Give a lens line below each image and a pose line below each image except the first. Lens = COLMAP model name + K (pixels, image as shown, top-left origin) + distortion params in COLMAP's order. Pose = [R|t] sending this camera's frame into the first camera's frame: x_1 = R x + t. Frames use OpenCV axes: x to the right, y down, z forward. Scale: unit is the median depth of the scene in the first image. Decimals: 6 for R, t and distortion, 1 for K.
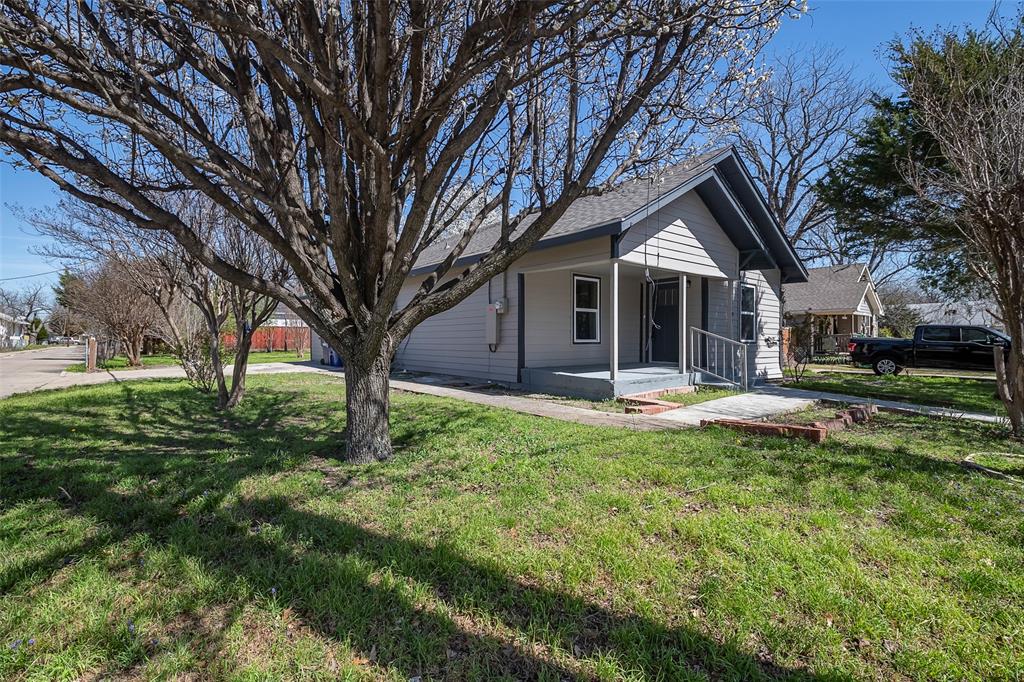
lens RADIAL K [[457.6, 0, 515.3], [0, 457.6, 327.1], [0, 0, 1]] dist [0.037421, -0.031898]
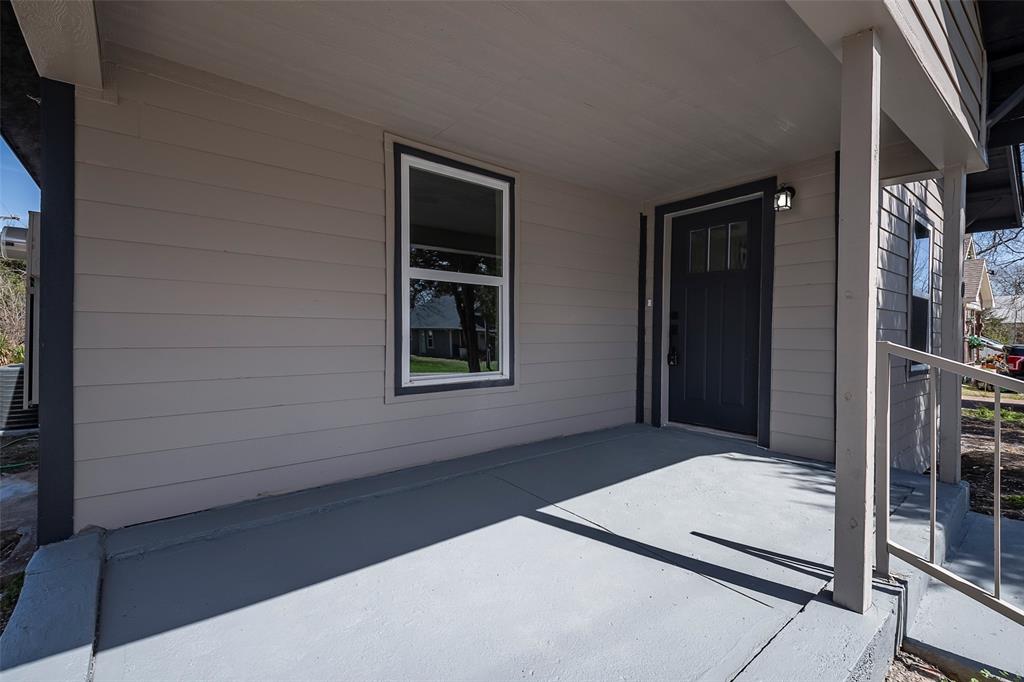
lens RADIAL K [[457.6, 0, 515.3], [0, 457.6, 327.1], [0, 0, 1]] dist [0.037421, -0.031898]
pose [[0.999822, 0.005406, -0.018084, 0.194227], [-0.005155, 0.999890, 0.013912, -0.008341], [0.018158, -0.013817, 0.999740, 0.678358]]
